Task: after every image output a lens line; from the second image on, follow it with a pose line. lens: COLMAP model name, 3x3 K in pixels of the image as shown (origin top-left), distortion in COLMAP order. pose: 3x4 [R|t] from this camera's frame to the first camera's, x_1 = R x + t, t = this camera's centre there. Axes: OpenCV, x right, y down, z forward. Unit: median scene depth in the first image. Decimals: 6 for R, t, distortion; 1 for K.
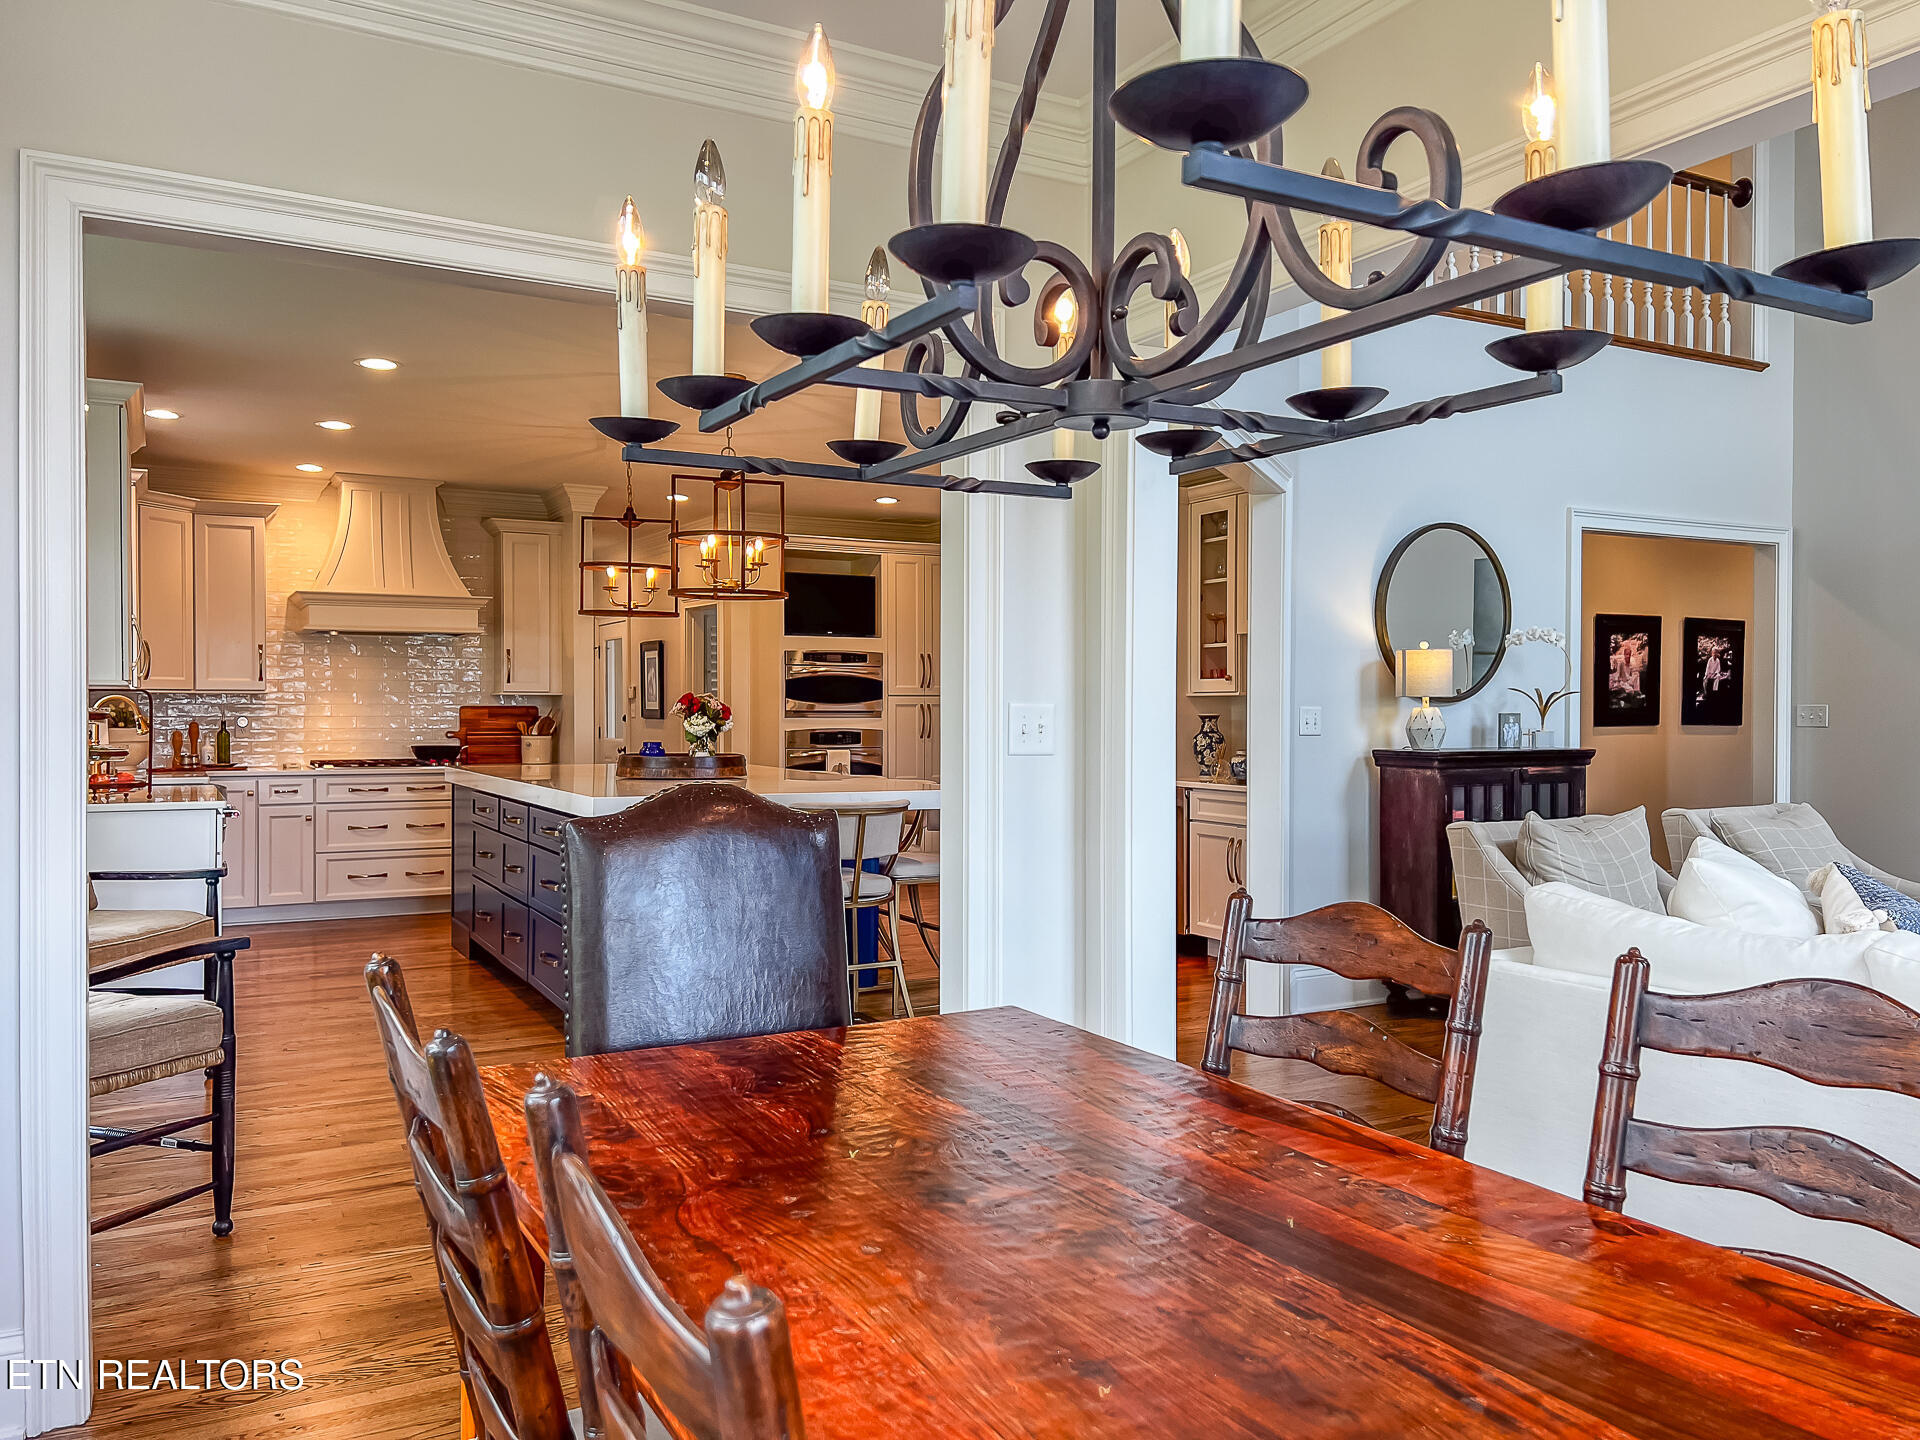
lens RADIAL K [[1442.8, 0, 962.6], [0, 1442.8, 719.3], [0, 0, 1]] dist [0.055966, -0.063154]
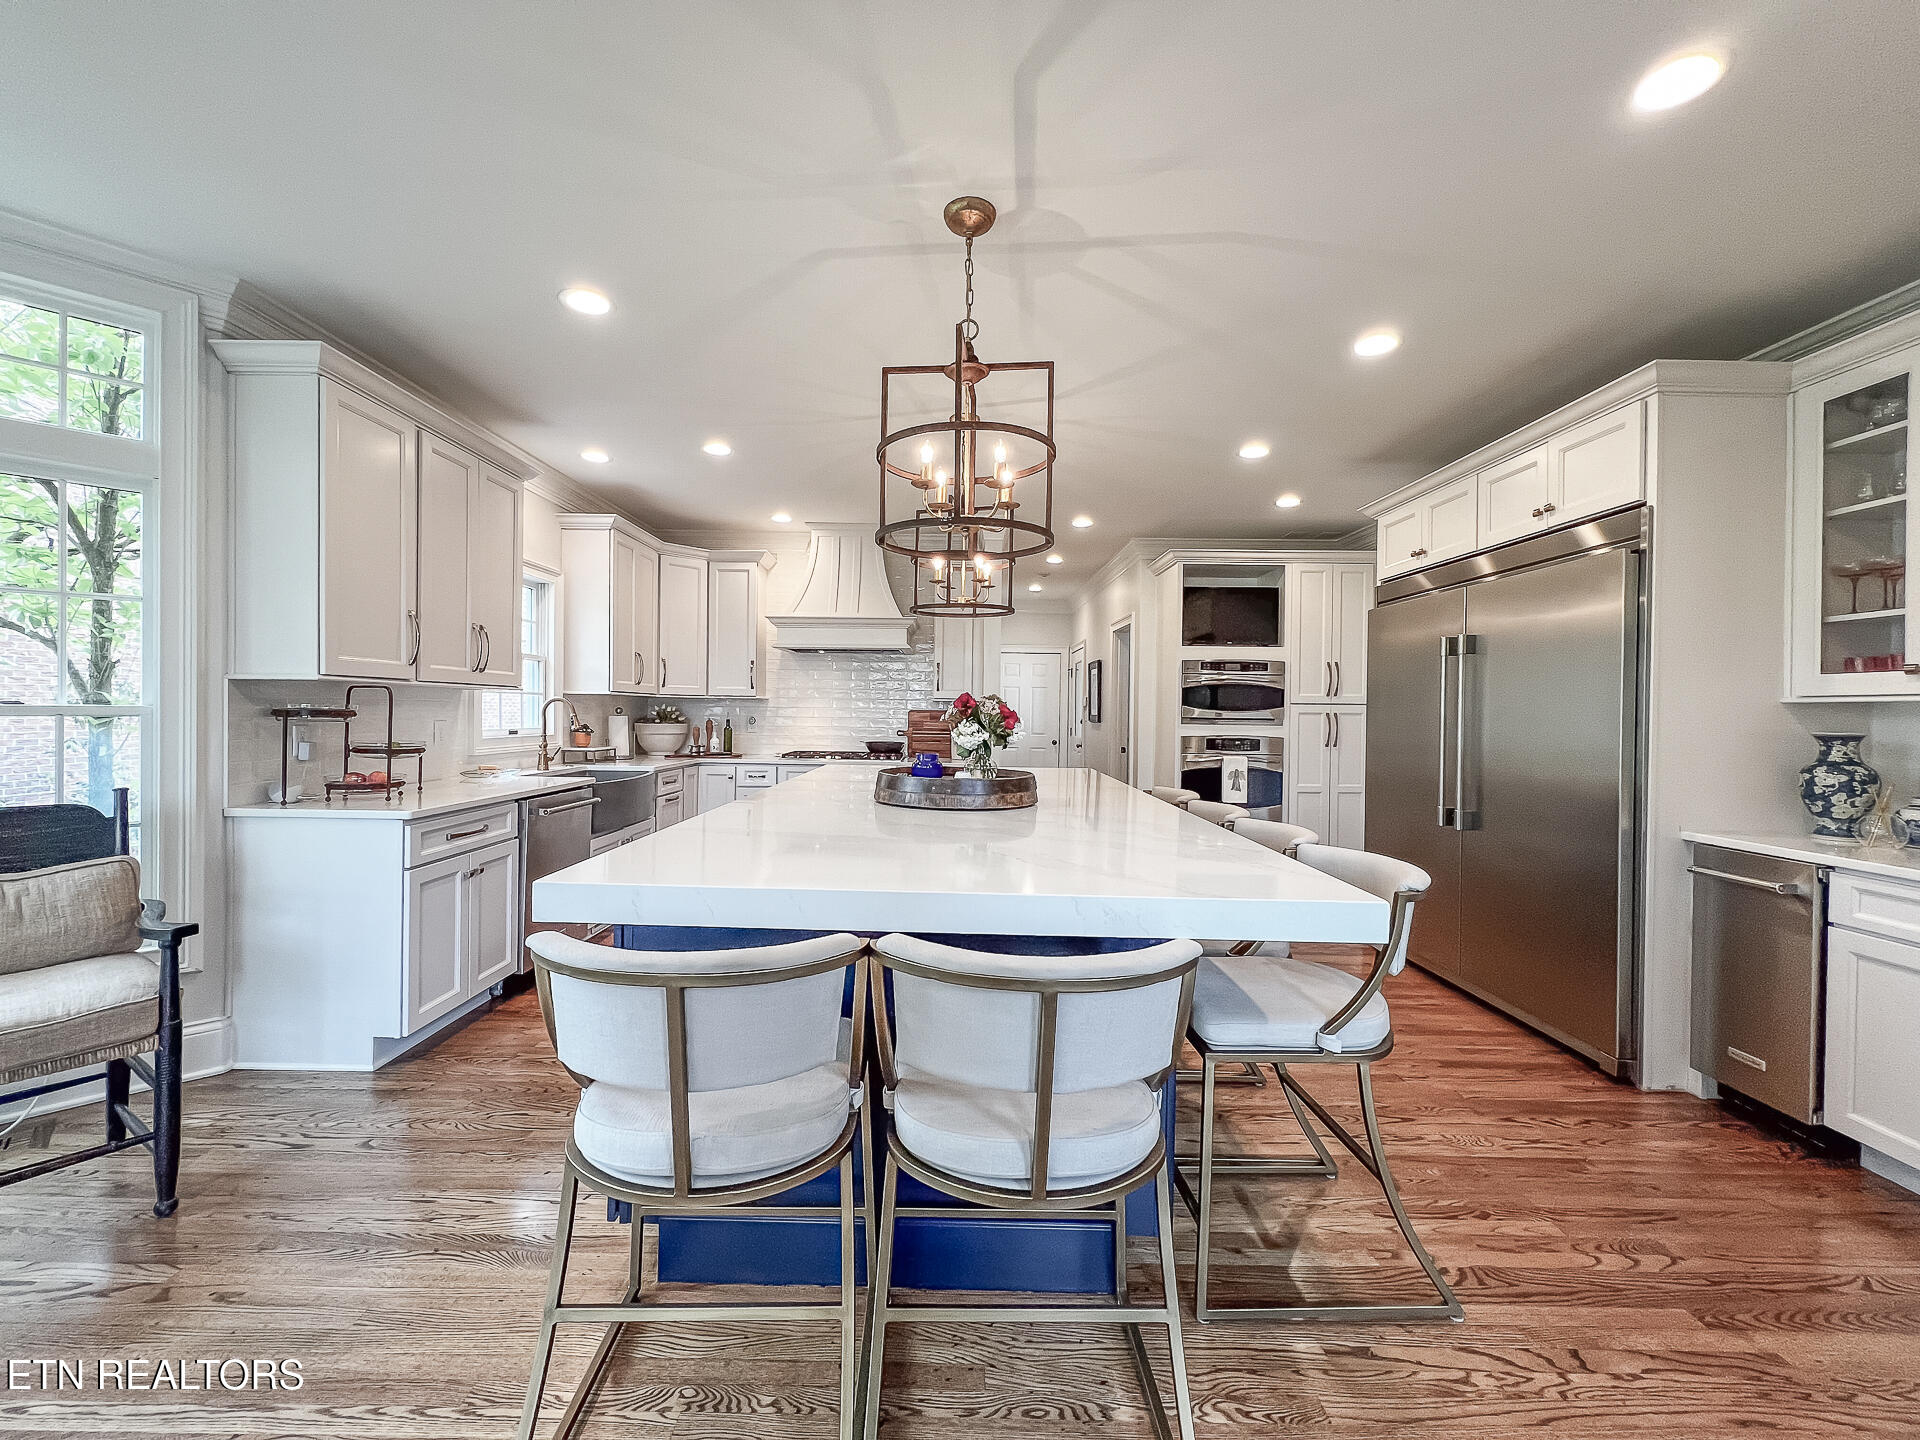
lens RADIAL K [[770.3, 0, 950.3], [0, 770.3, 717.4], [0, 0, 1]] dist [-0.001629, -0.000105]
pose [[0.872903, 0.013496, -0.487707, 0.003888], [-0.015235, 0.999884, 0.000402, -0.003742], [0.487656, 0.007079, 0.873007, 0.459781]]
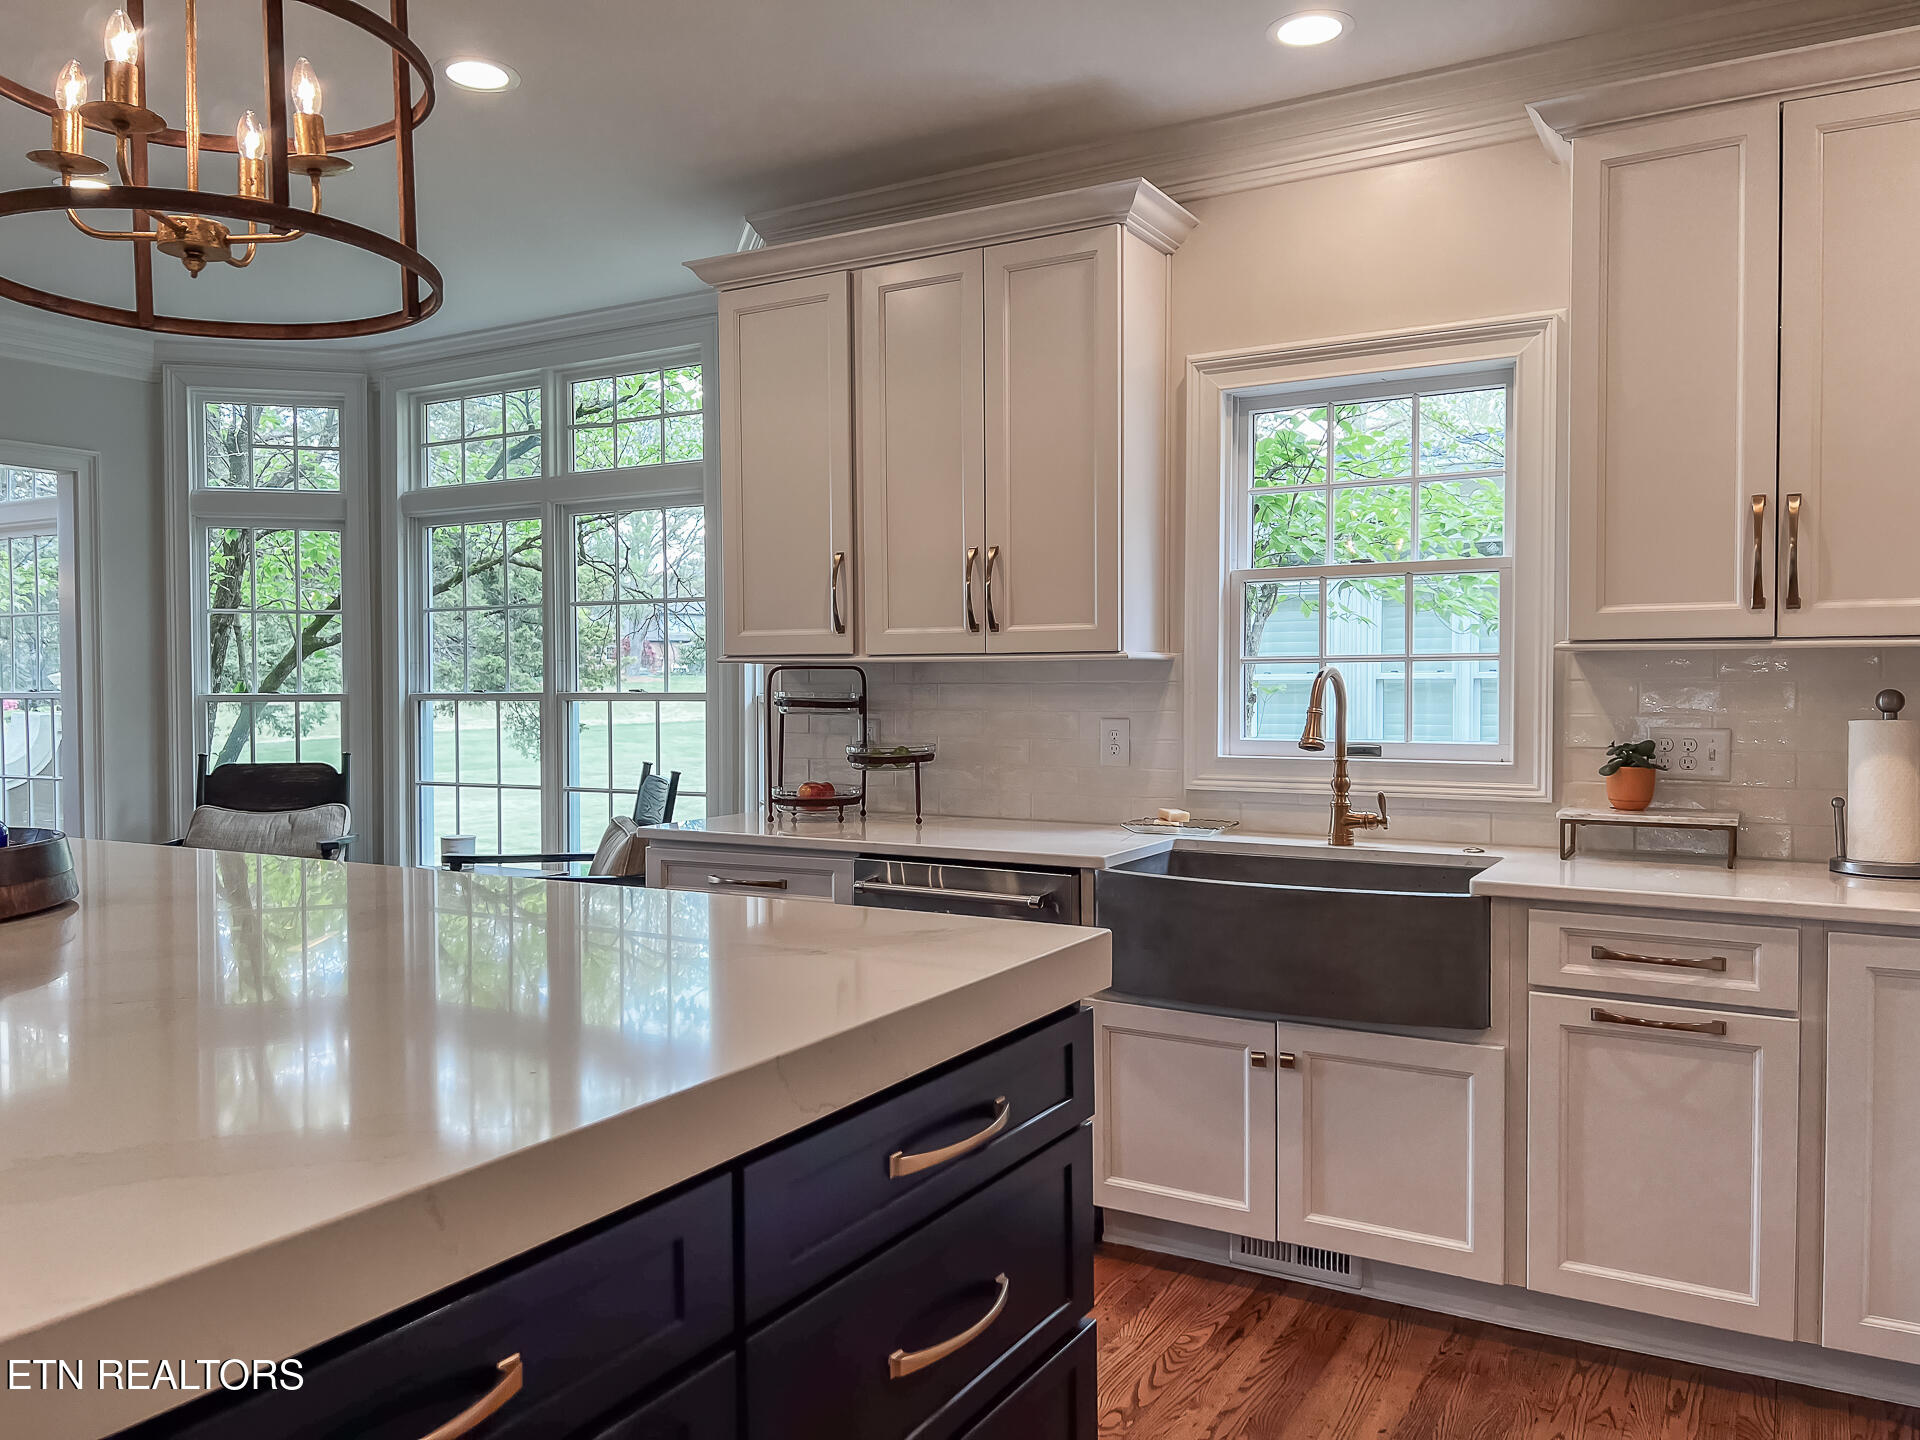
lens RADIAL K [[1442.8, 0, 966.0], [0, 1442.8, 720.9], [0, 0, 1]] dist [0.055966, -0.063154]
pose [[-0.856187, 0.018013, -0.516353, -0.173937], [0.000258, 0.999407, 0.034436, -0.011642], [0.516667, 0.029351, -0.855683, 1.019698]]
